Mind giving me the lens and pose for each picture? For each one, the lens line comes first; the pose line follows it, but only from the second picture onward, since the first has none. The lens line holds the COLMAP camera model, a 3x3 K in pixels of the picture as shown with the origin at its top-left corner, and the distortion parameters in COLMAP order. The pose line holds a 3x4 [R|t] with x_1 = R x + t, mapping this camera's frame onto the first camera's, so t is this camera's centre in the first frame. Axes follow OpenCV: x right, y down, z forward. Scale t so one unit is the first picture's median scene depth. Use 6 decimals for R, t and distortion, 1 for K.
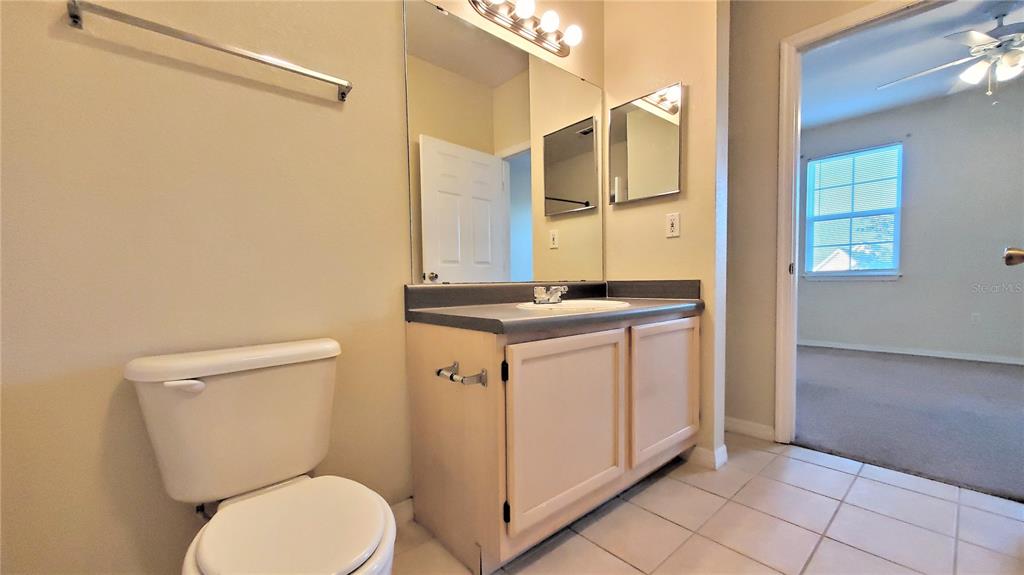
lens RADIAL K [[404.8, 0, 519.7], [0, 404.8, 299.9], [0, 0, 1]] dist [-0.000363, 0.000182]
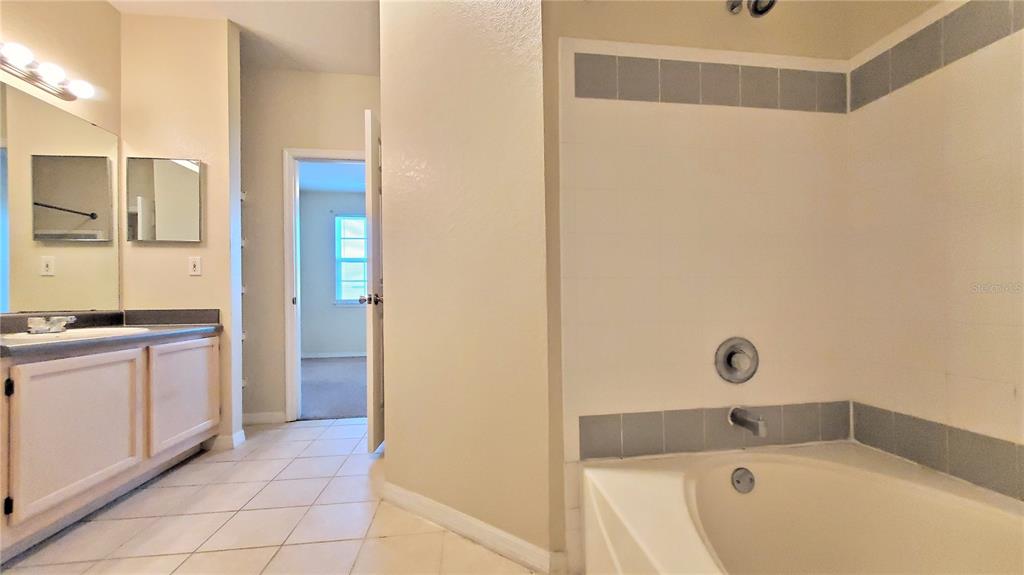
lens RADIAL K [[404.8, 0, 519.7], [0, 404.8, 299.9], [0, 0, 1]] dist [-0.000363, 0.000182]
pose [[0.555783, 0.010951, 0.831255, -0.119028], [0.038133, 0.998525, -0.038650, 0.010083], [-0.830453, 0.053179, 0.554545, -0.587984]]
